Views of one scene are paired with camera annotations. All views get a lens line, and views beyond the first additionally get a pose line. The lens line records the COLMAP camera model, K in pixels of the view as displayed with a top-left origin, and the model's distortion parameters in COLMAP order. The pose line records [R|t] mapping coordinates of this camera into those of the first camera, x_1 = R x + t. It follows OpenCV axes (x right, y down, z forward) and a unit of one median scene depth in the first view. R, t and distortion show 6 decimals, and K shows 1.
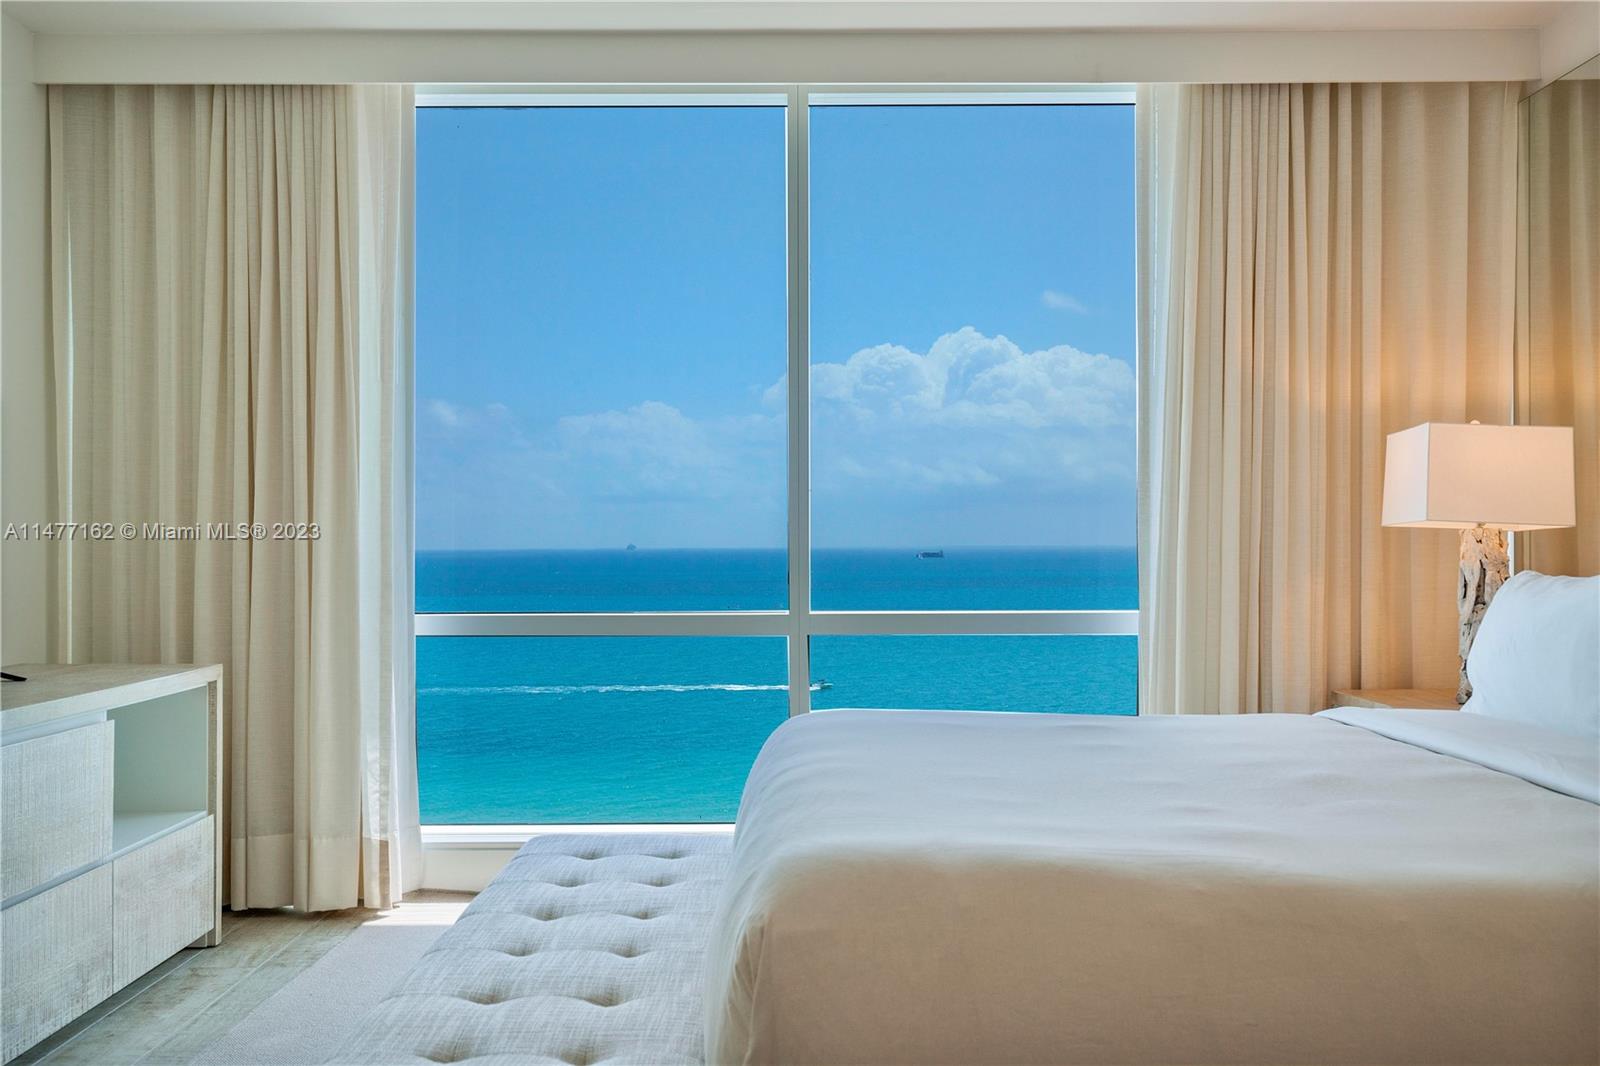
lens RADIAL K [[1615.3, 0, 801.9], [0, 1615.3, 535.5], [0, 0, 1]] dist [-0.009959, 0.000000]
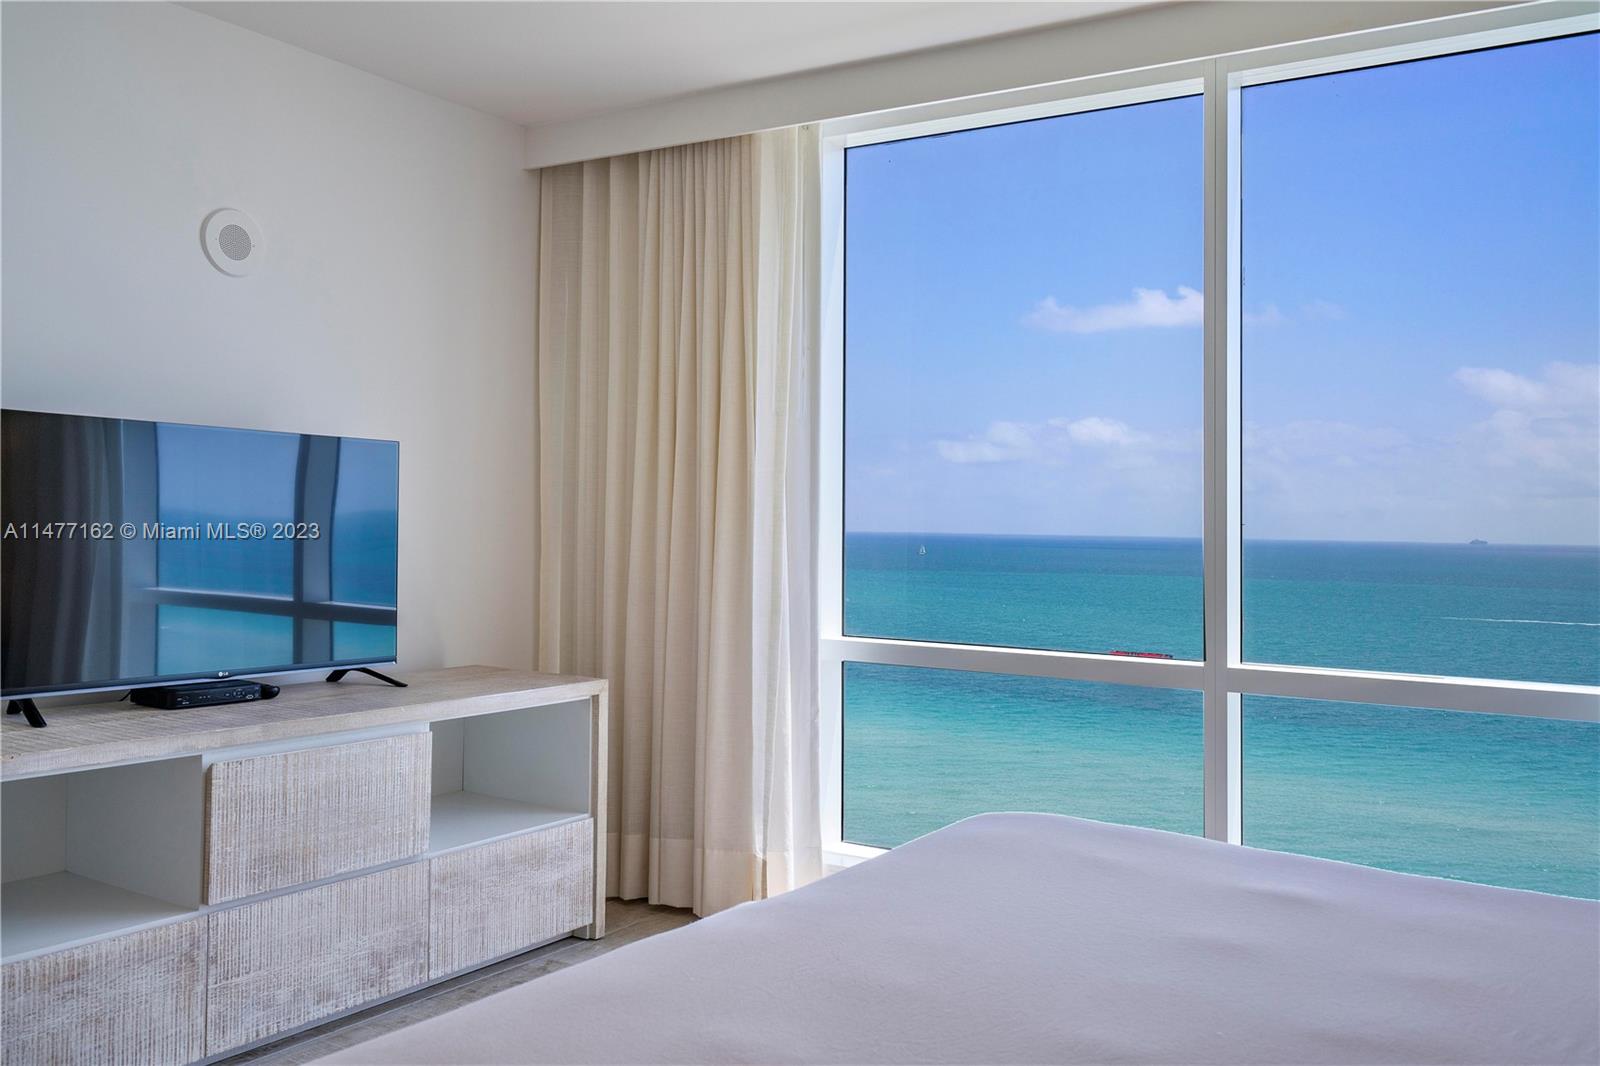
lens RADIAL K [[1378.8, 0, 789.8], [0, 1378.8, 487.6], [0, 0, 1]] dist [-0.008148, 0.010829]
pose [[0.835448, 0.006136, -0.549536, 0.235515], [-0.020300, 0.999600, -0.019701, -0.031335], [0.549195, 0.027615, 0.835238, 0.268831]]
